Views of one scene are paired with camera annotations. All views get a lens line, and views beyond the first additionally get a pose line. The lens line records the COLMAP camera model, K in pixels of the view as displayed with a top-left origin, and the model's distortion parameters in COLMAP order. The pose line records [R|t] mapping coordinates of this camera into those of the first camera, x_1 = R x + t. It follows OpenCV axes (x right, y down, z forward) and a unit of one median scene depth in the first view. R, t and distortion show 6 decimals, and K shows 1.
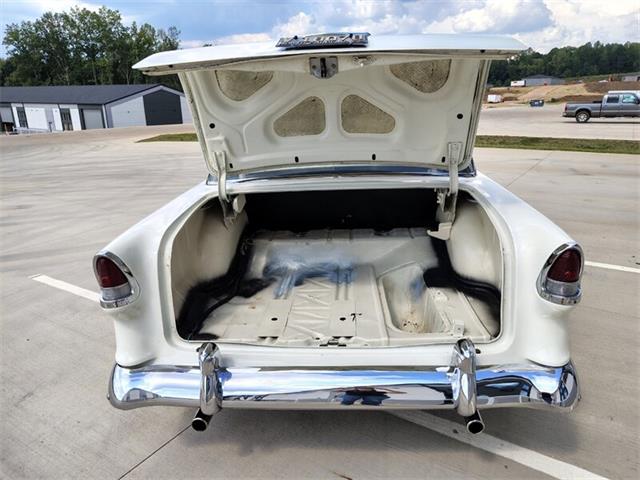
lens RADIAL K [[439.1, 0, 323.4], [0, 439.1, 245.9], [0, 0, 1]] dist [0.003289, -0.015971]
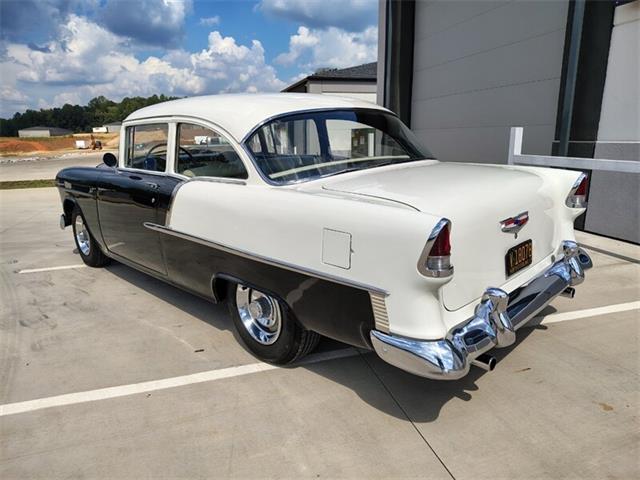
lens RADIAL K [[439.1, 0, 313.4], [0, 439.1, 251.6], [0, 0, 1]] dist [0.003289, -0.015971]
pose [[0.669269, -0.183340, 0.720046, -0.320714], [0.243828, 0.969607, 0.020252, -0.001509], [-0.701874, 0.162013, 0.693631, 0.120472]]
